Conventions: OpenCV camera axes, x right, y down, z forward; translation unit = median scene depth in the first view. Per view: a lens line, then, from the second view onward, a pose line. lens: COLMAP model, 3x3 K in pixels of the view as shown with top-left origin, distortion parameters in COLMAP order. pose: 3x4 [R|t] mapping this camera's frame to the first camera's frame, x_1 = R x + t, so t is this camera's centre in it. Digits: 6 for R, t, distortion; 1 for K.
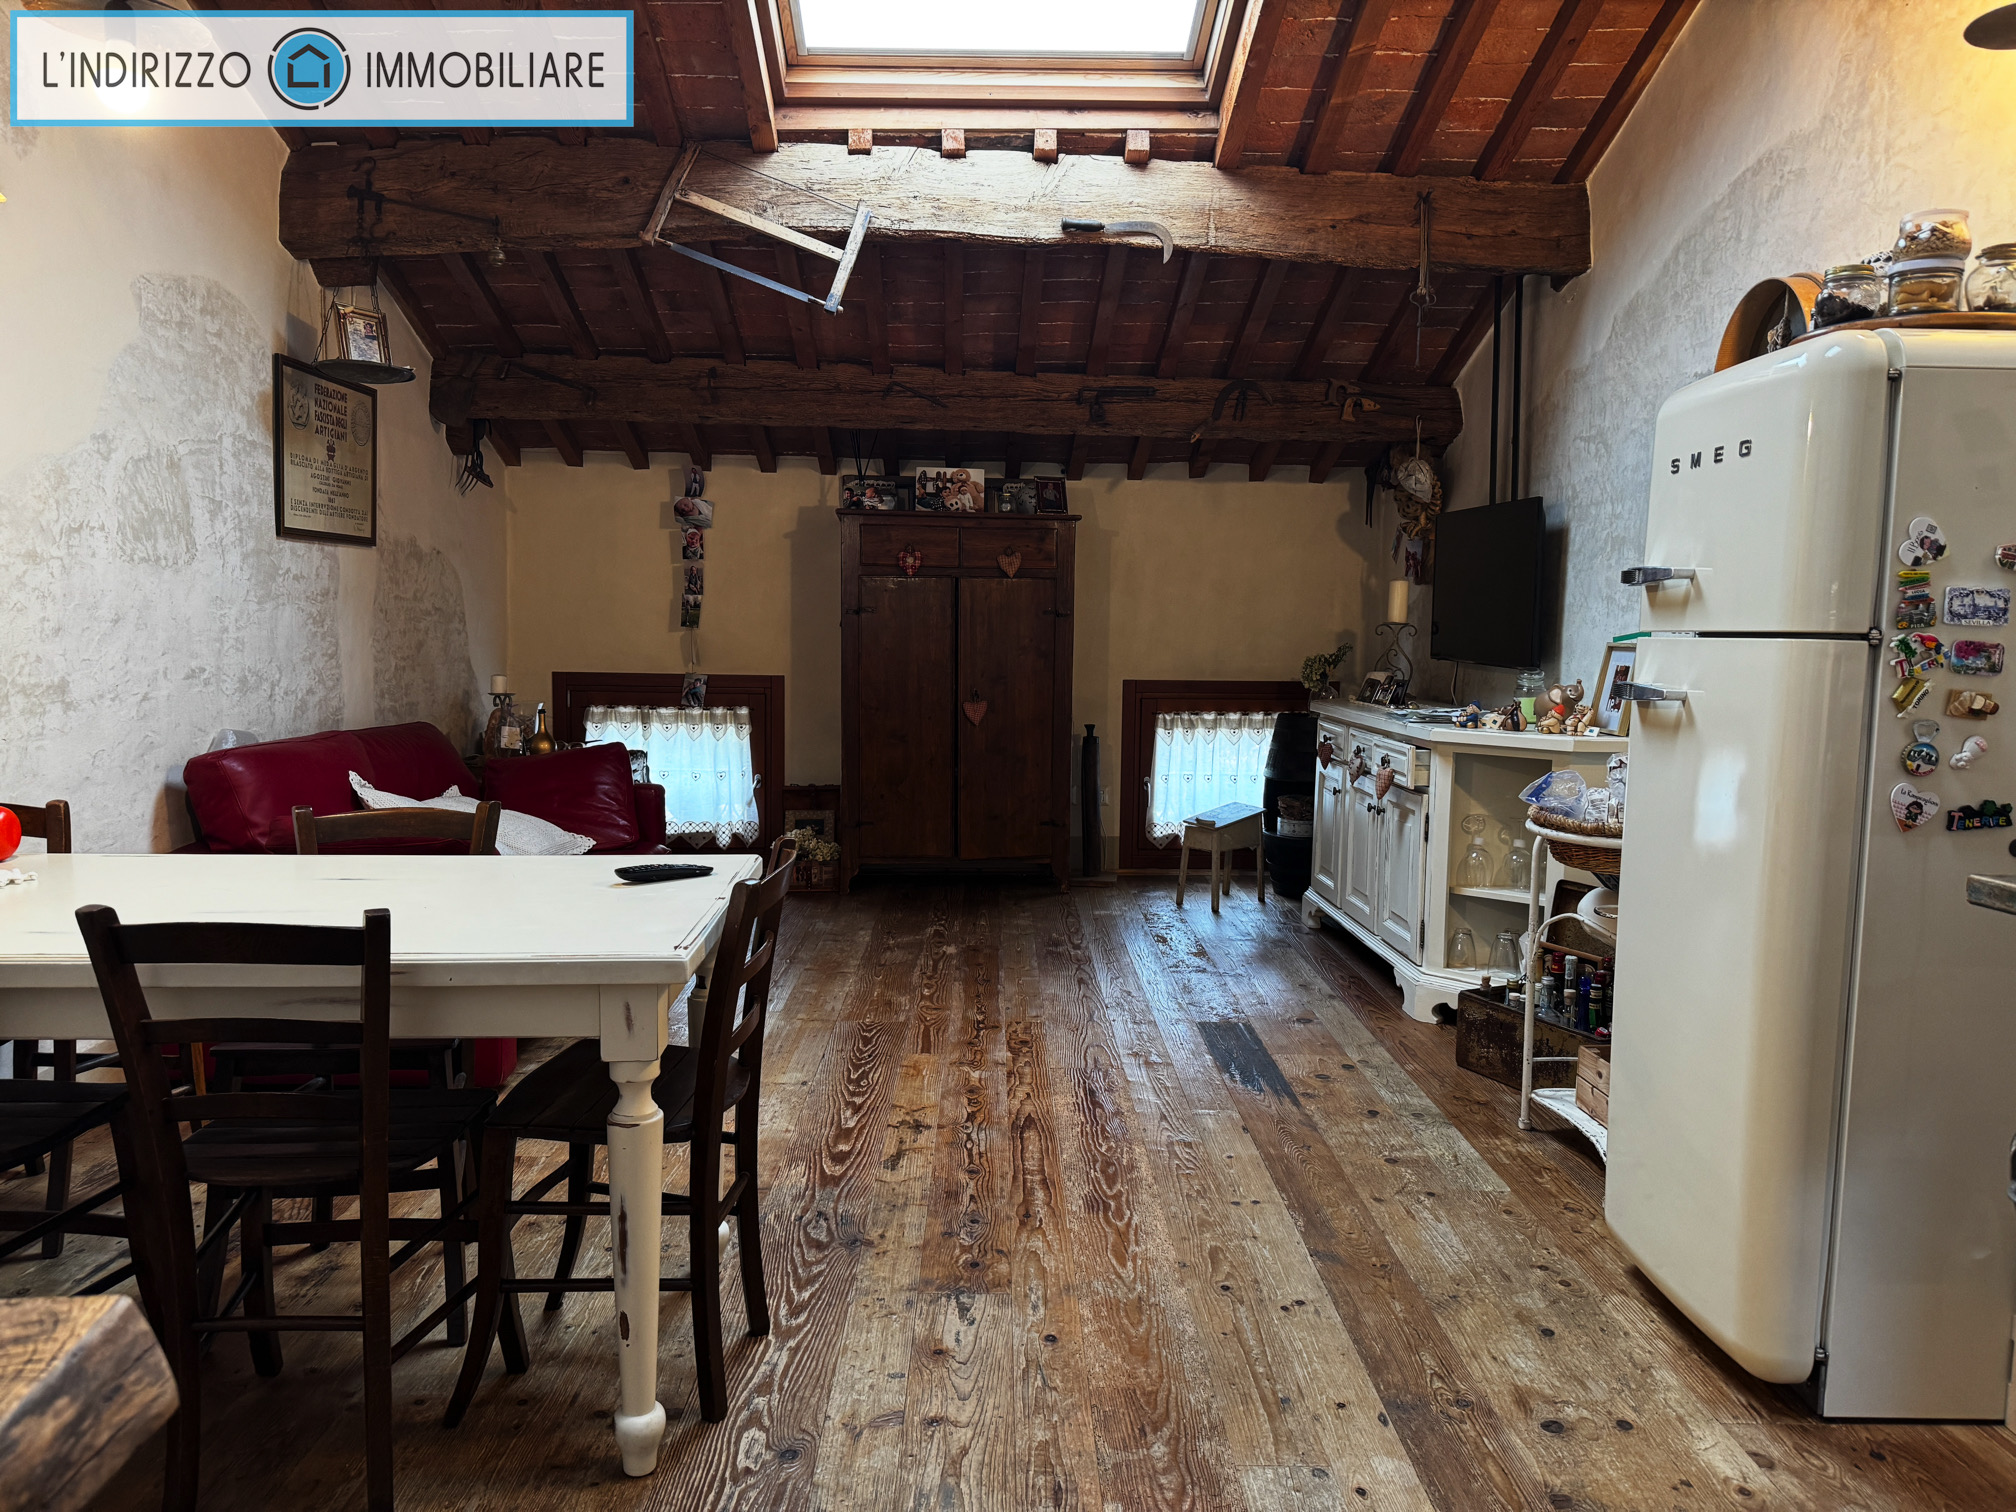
lens RADIAL K [[1398.0, 0, 1001.5], [0, 1398.0, 757.7], [0, 0, 1]] dist [0.092563, -0.126326]
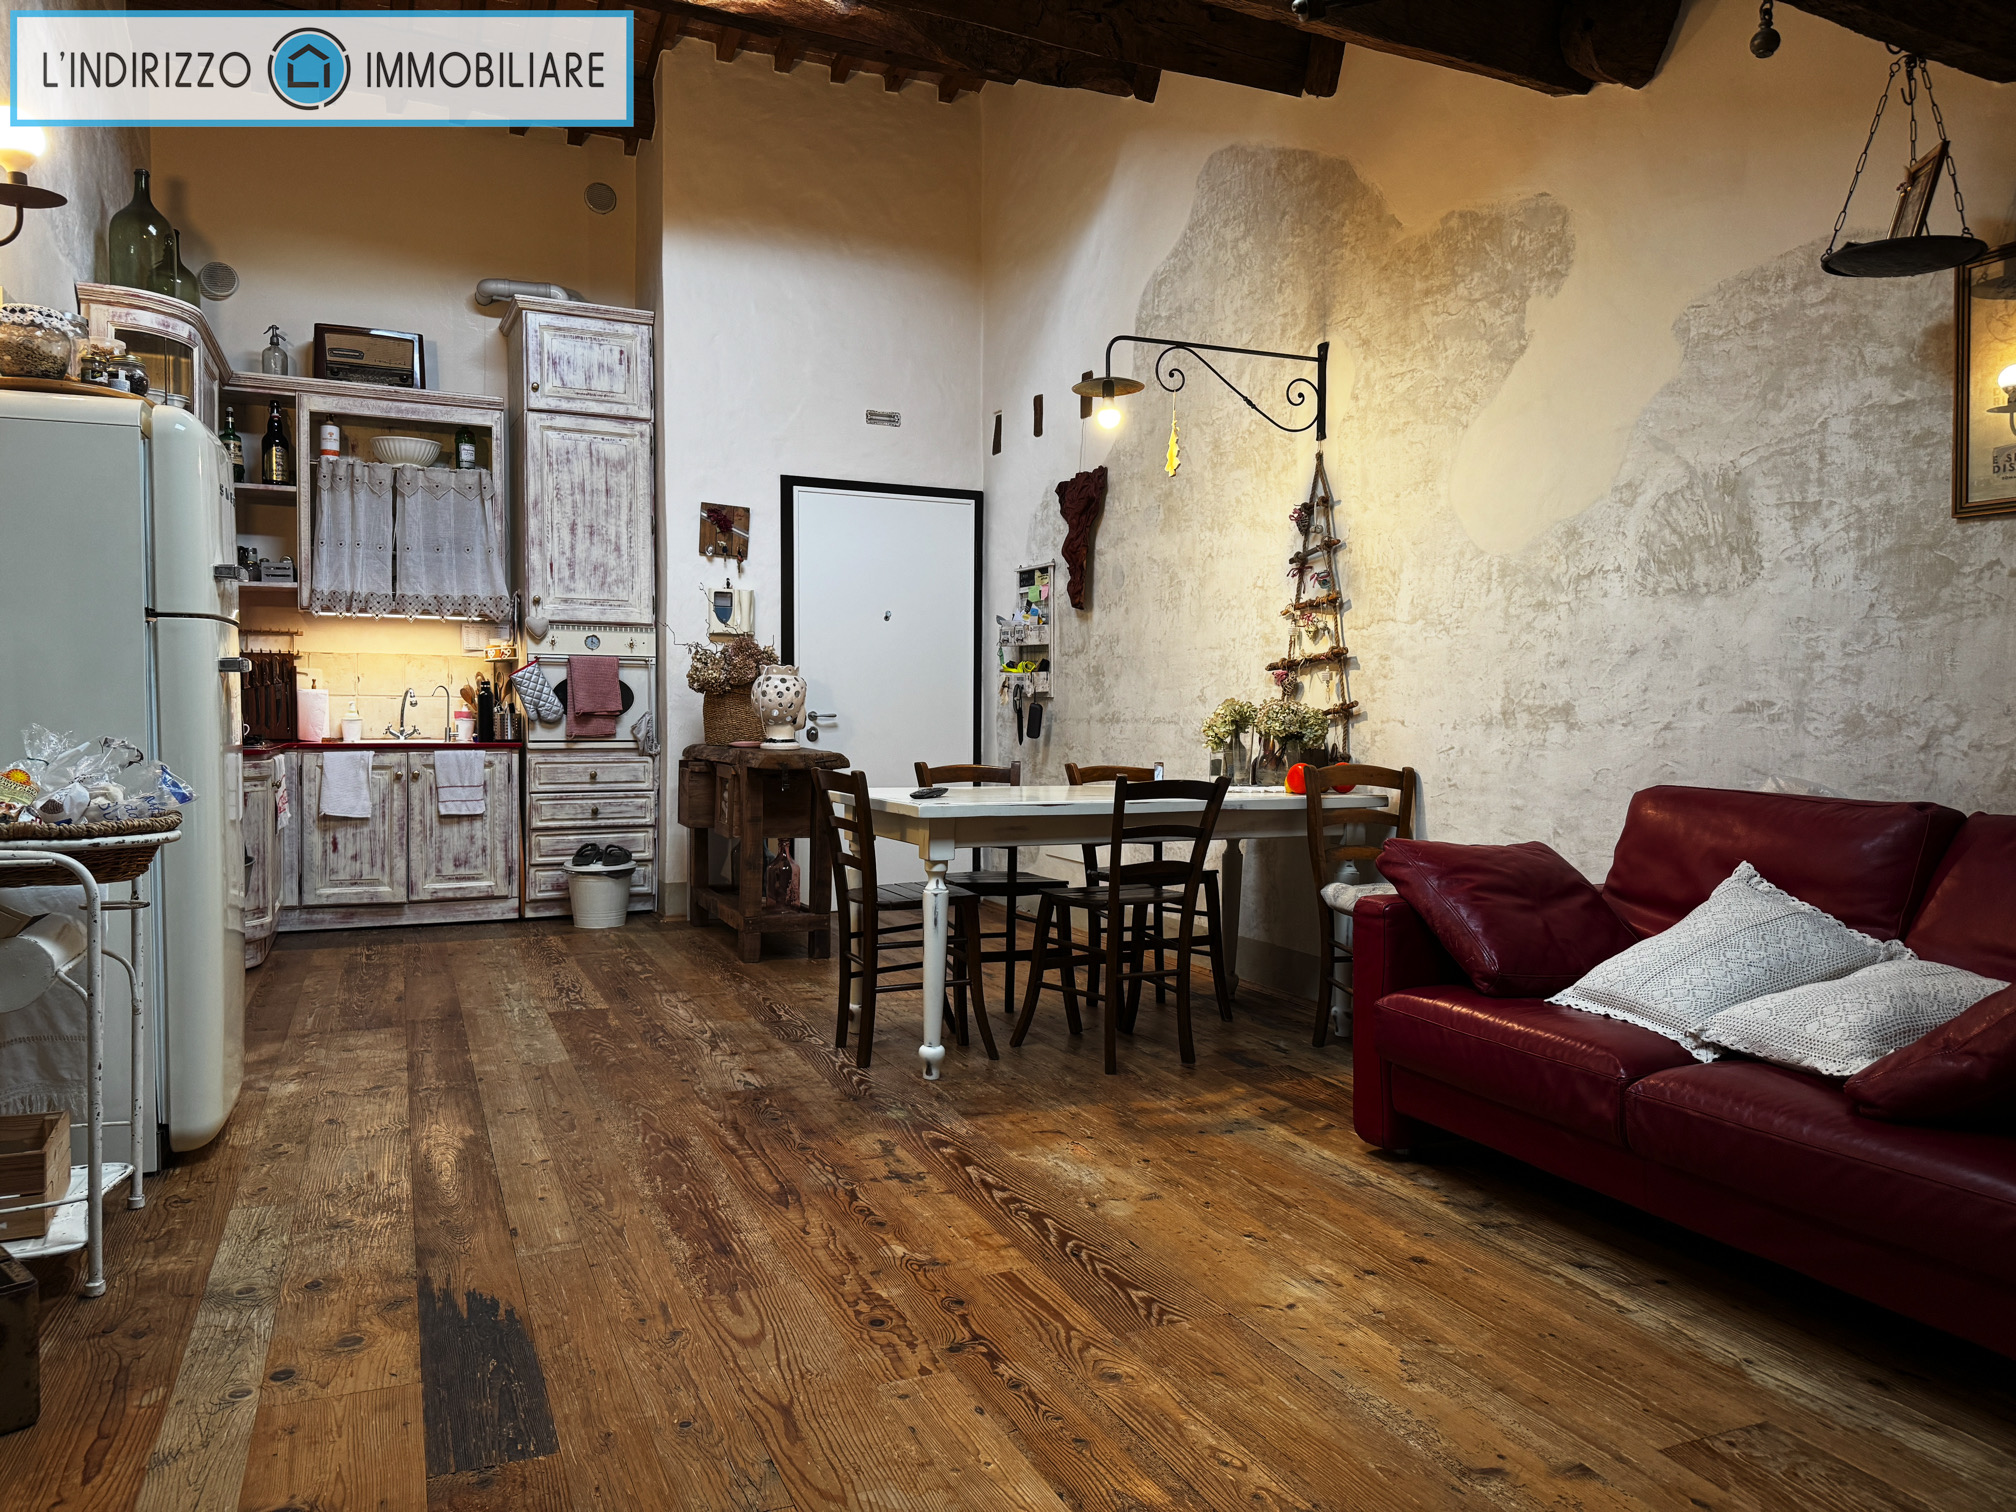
lens RADIAL K [[1396.2, 0, 1022.1], [0, 1396.2, 770.4], [0, 0, 1]] dist [0.117293, -0.204141]
pose [[-0.916627, -0.005736, -0.399702, 0.183689], [-0.061319, 0.990080, 0.126415, -0.091822], [0.395012, 0.140385, -0.907886, 1.438804]]
